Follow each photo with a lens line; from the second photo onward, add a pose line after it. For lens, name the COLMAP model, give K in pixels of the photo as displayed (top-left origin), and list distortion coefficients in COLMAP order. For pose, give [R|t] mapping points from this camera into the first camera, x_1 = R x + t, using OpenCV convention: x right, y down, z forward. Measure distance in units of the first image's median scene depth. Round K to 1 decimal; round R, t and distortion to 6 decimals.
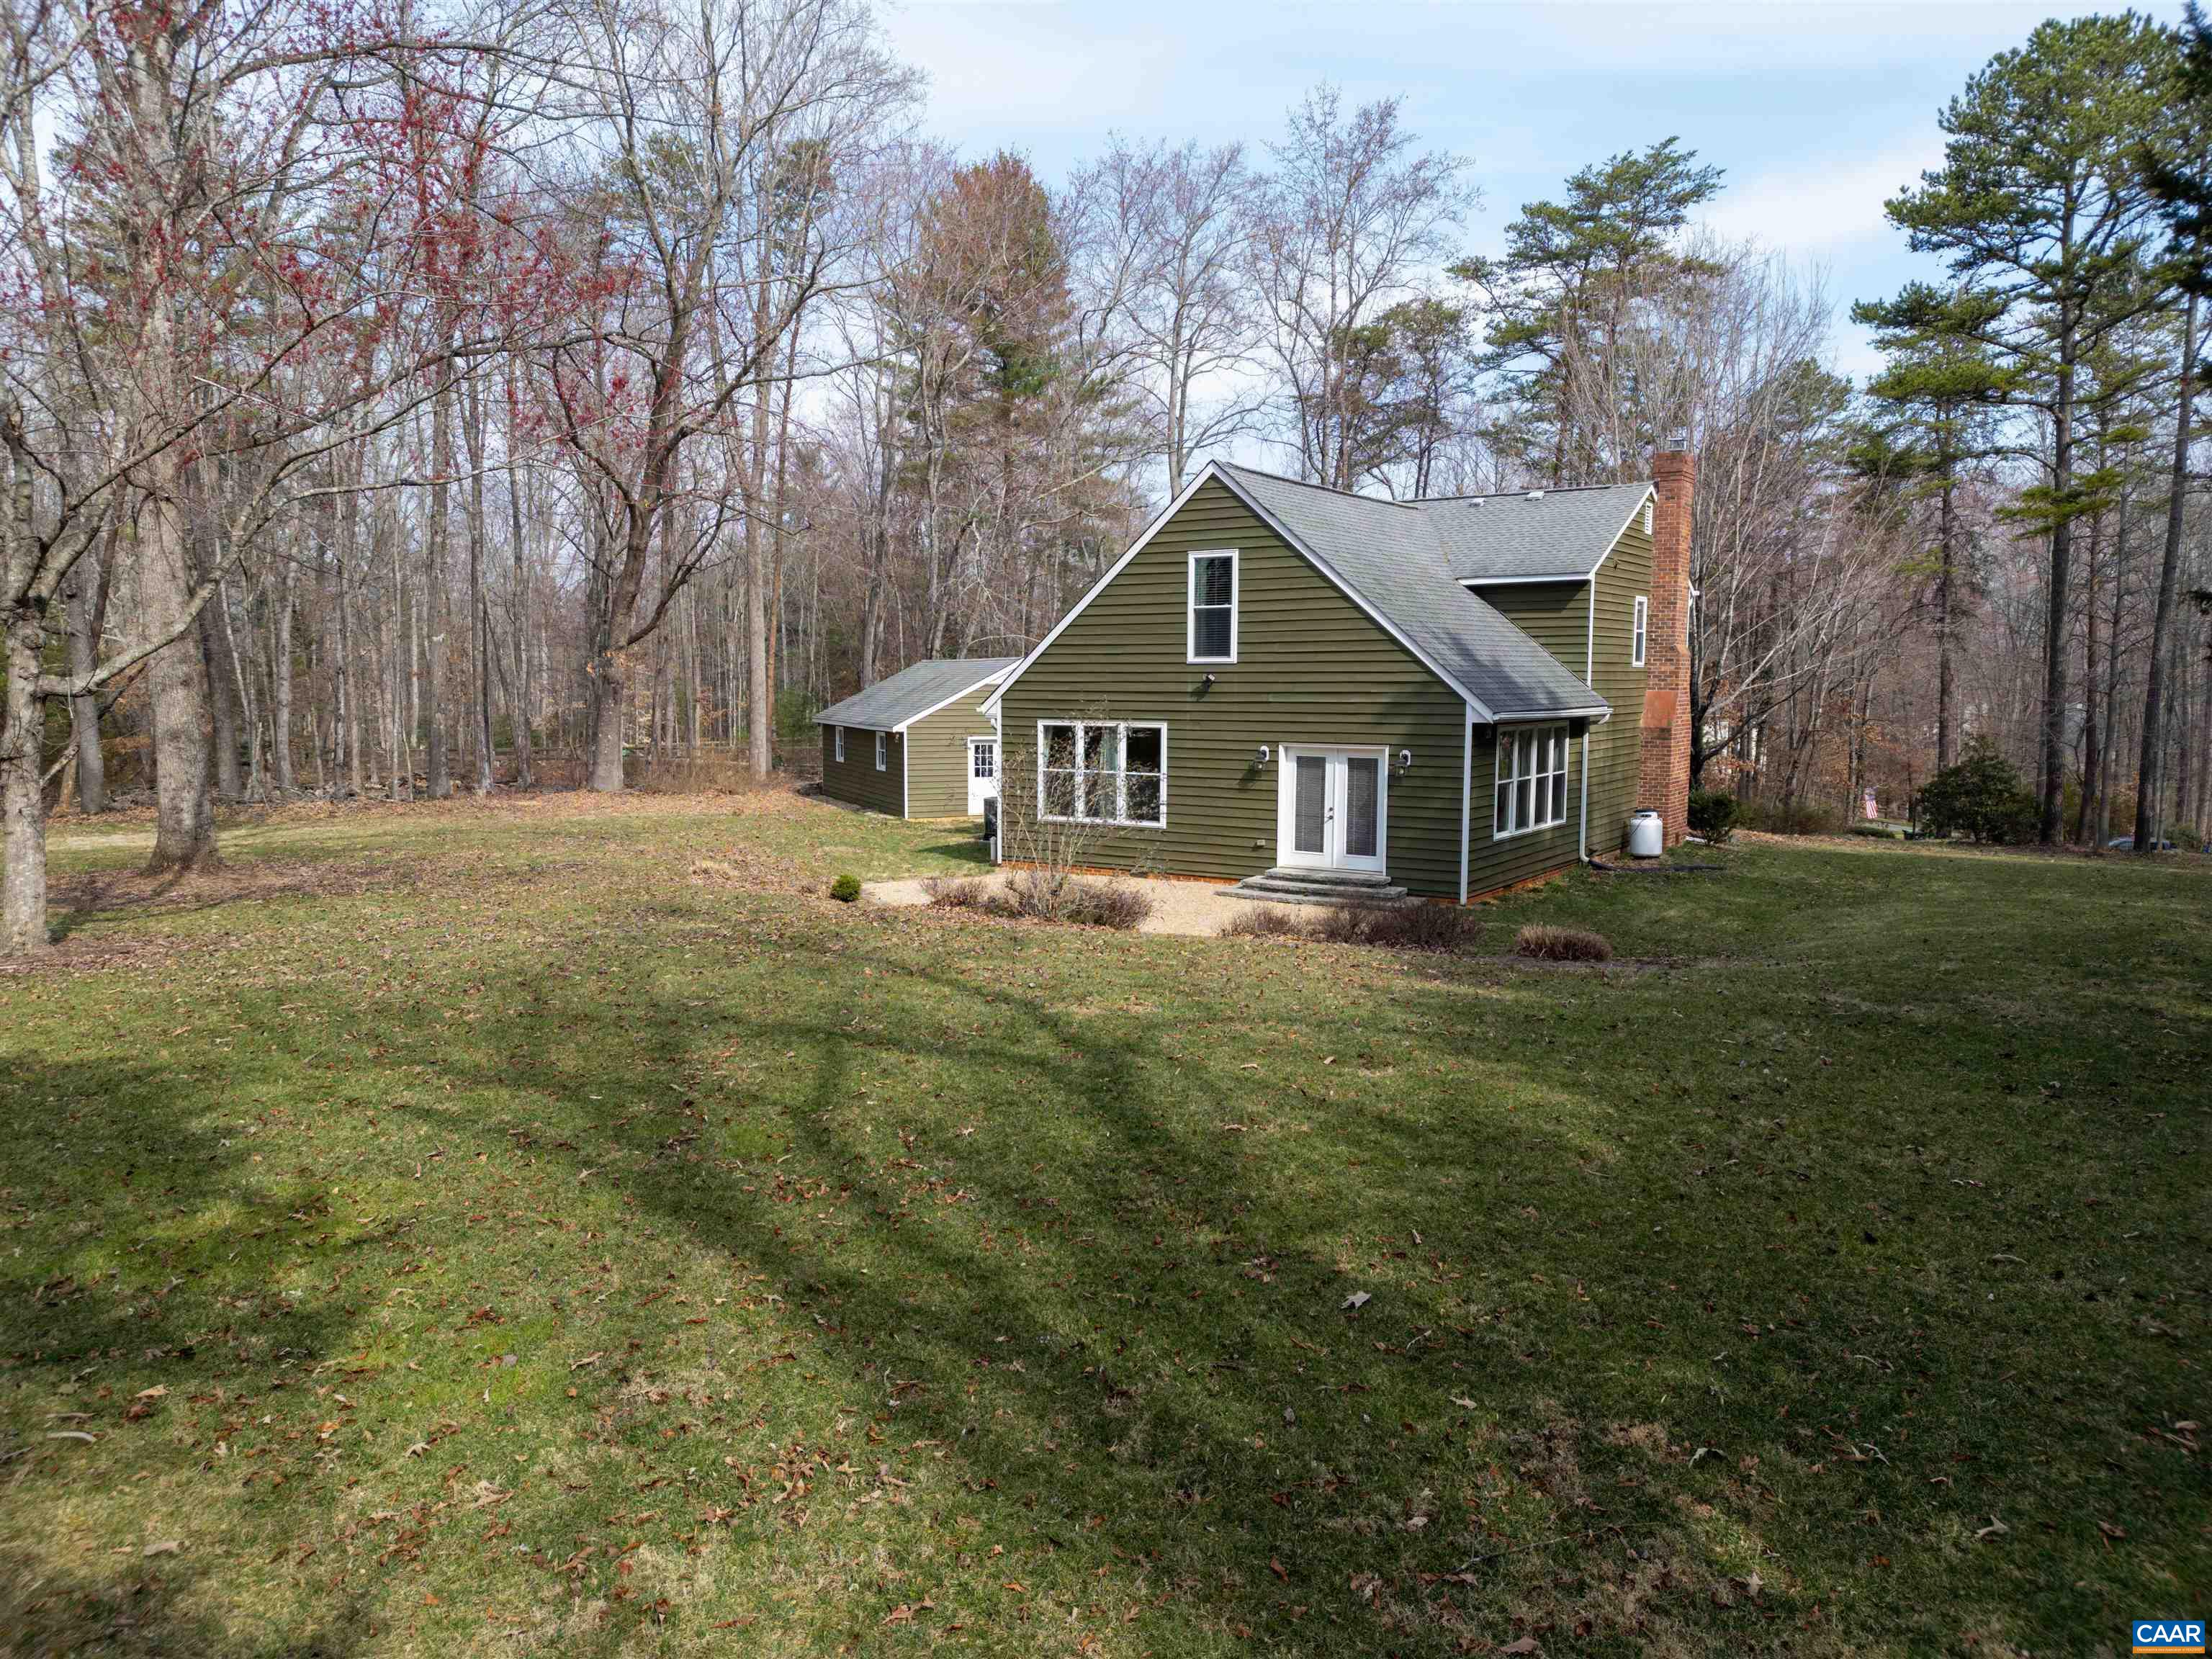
lens RADIAL K [[1539.9, 0, 1106.0], [0, 1539.9, 829.5], [0, 0, 1]] dist [0.069492, -0.049427]
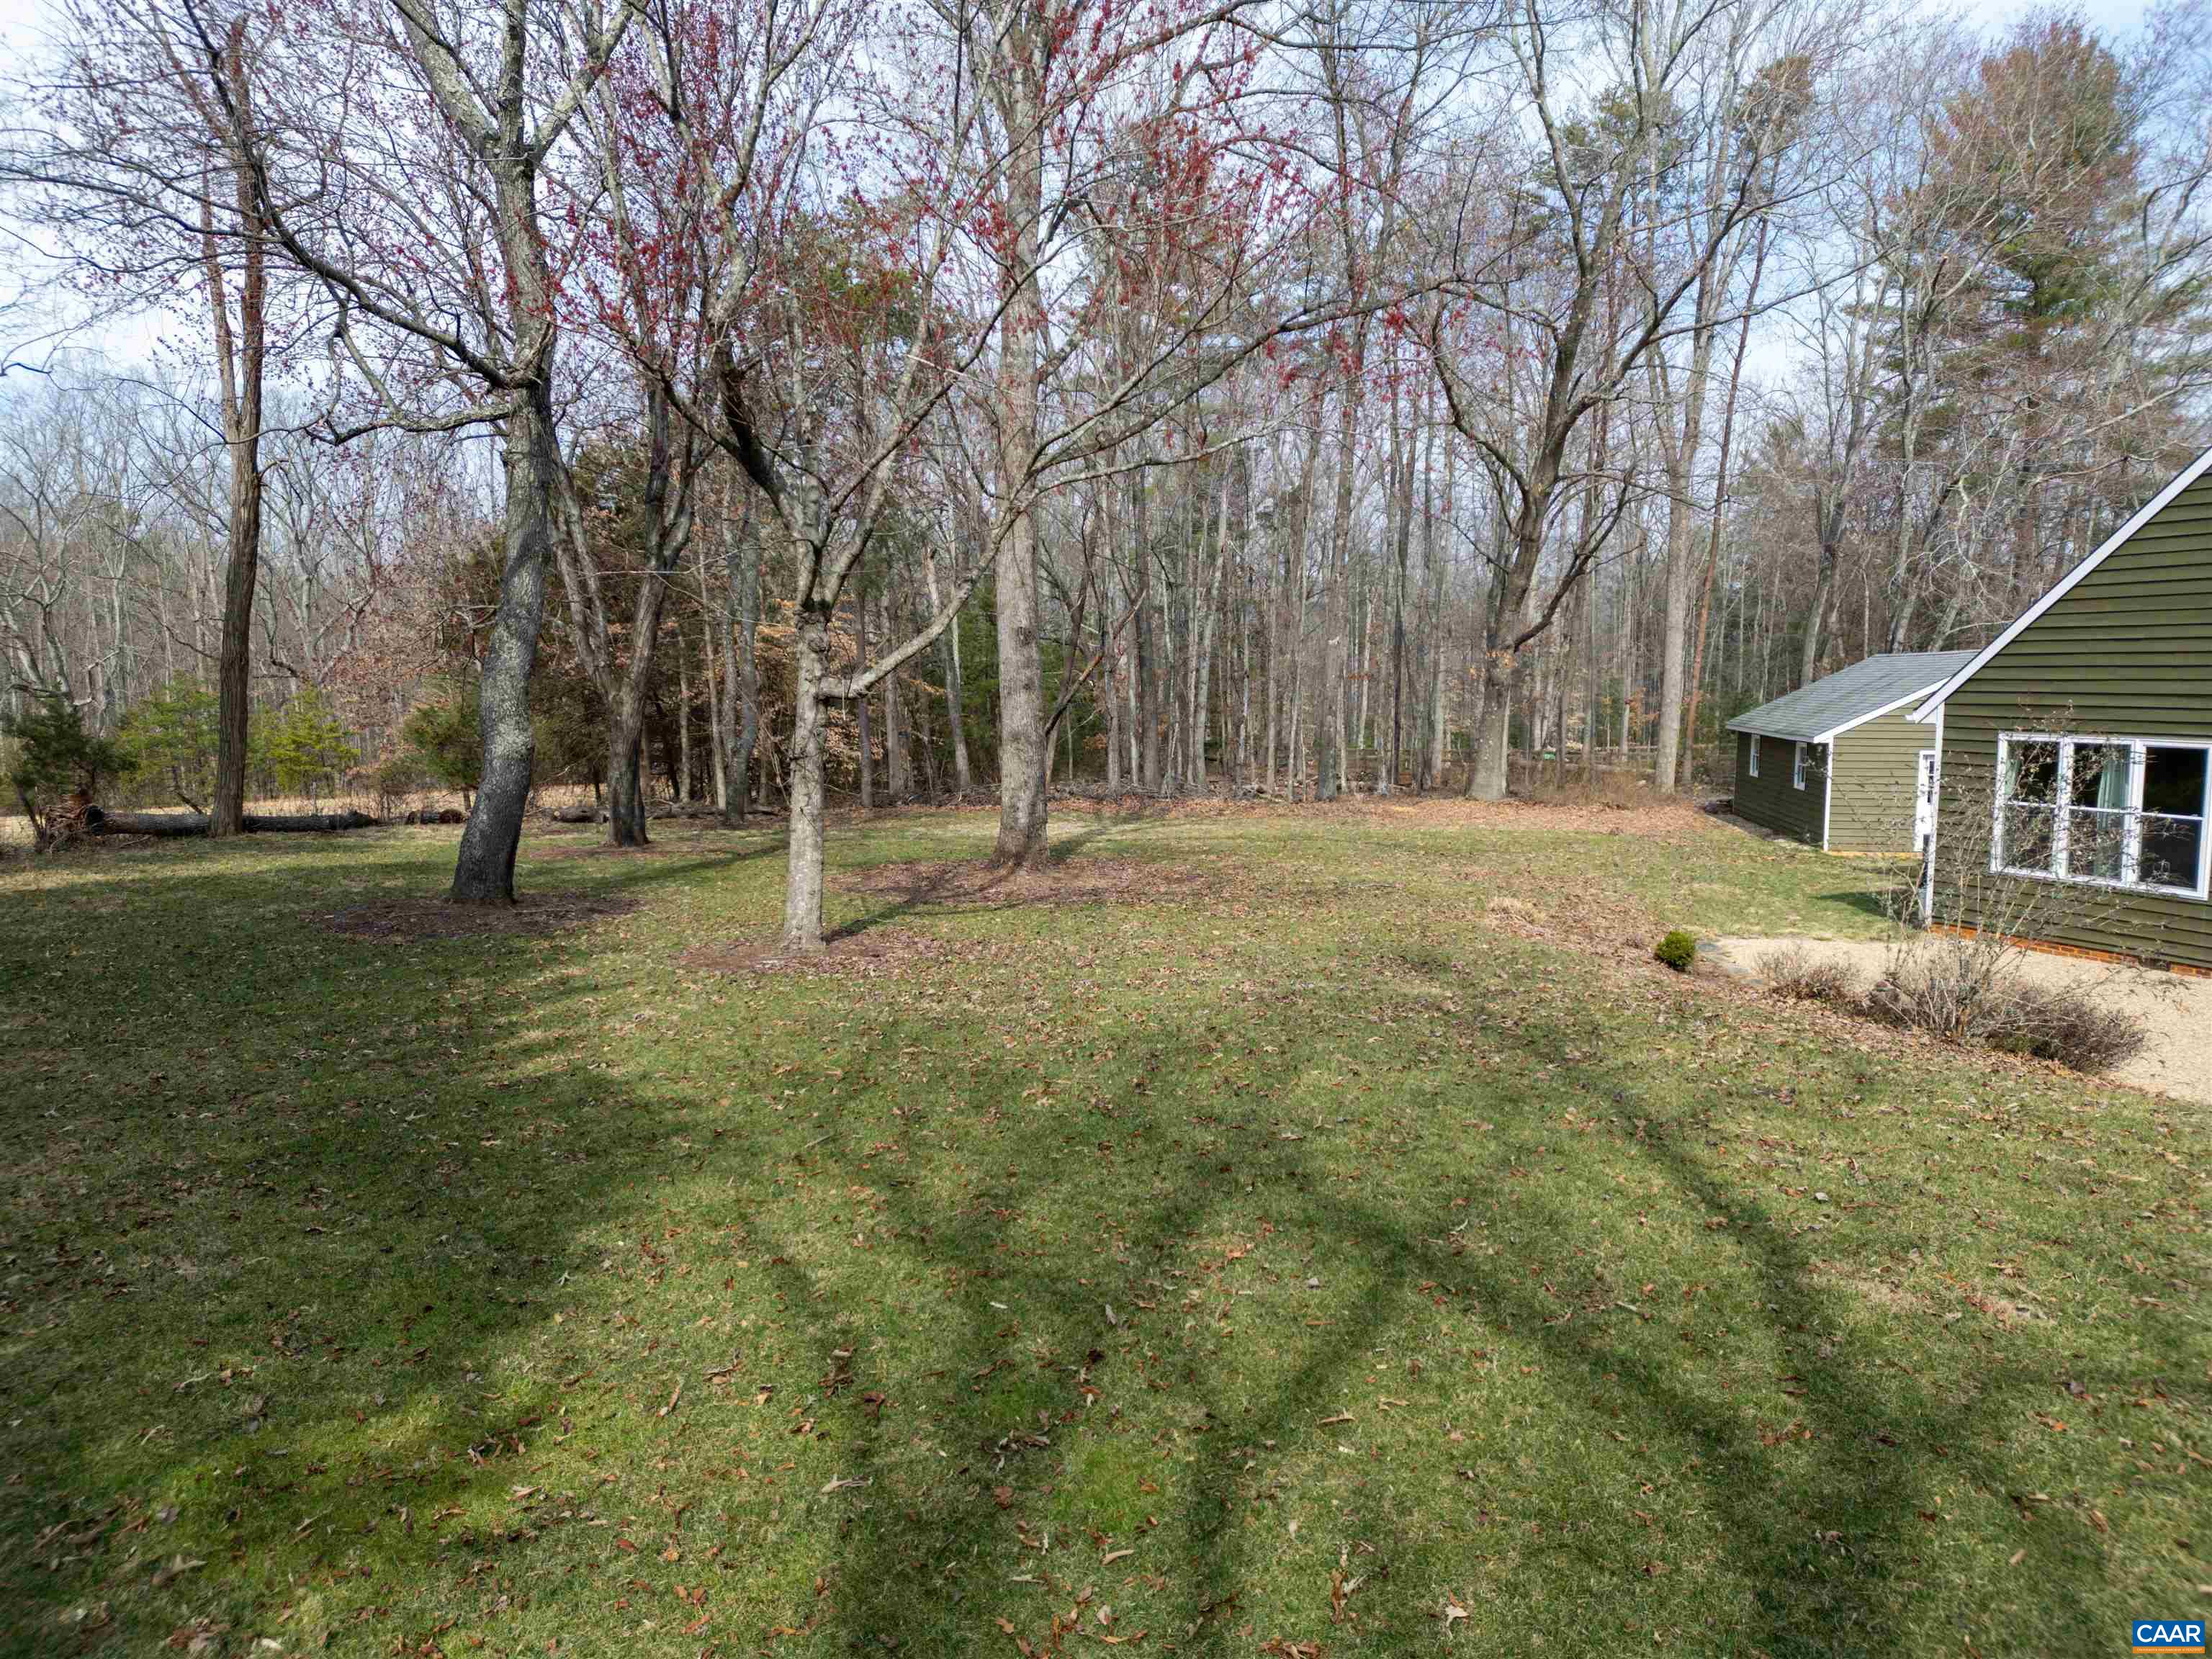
lens RADIAL K [[1539.9, 0, 1106.0], [0, 1539.9, 829.5], [0, 0, 1]] dist [0.069492, -0.049427]
pose [[0.825890, 0.053810, -0.561258, 0.027628], [-0.054356, 0.998398, 0.015735, -0.016993], [0.561205, 0.017512, 0.827492, 0.182707]]
